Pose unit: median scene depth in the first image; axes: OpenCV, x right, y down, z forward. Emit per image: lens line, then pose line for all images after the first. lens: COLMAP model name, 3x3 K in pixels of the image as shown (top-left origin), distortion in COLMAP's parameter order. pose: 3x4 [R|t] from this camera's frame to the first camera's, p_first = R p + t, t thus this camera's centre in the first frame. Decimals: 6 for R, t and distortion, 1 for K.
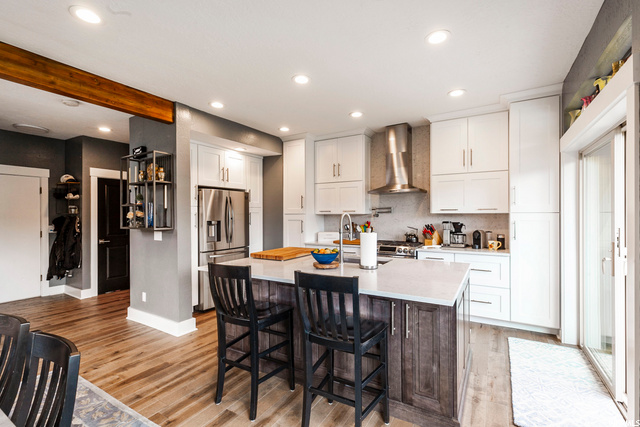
lens RADIAL K [[292.5, 0, 320.0], [0, 292.5, 213.5], [0, 0, 1]] dist [-0.000413, -0.000033]
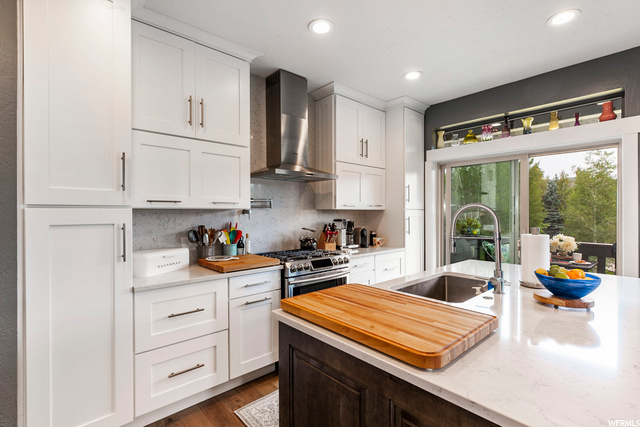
lens RADIAL K [[301.1, 0, 320.6], [0, 301.1, 211.7], [0, 0, 1]] dist [-0.002325, -0.000222]
pose [[0.293395, 0.002757, 0.955987, -0.351484], [-0.005628, 0.999983, -0.001157, 0.006674], [-0.955975, -0.005041, 0.293406, 0.707227]]
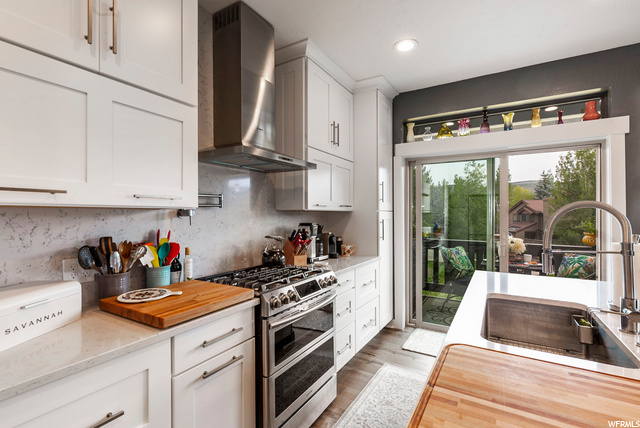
lens RADIAL K [[301.1, 0, 320.6], [0, 301.1, 212.2], [0, 0, 1]] dist [-0.002325, -0.000222]
pose [[-0.004232, 0.006527, 0.999970, -0.196995], [-0.007833, 0.999948, -0.006560, 0.007089], [-0.999960, -0.007860, -0.004180, 0.859908]]
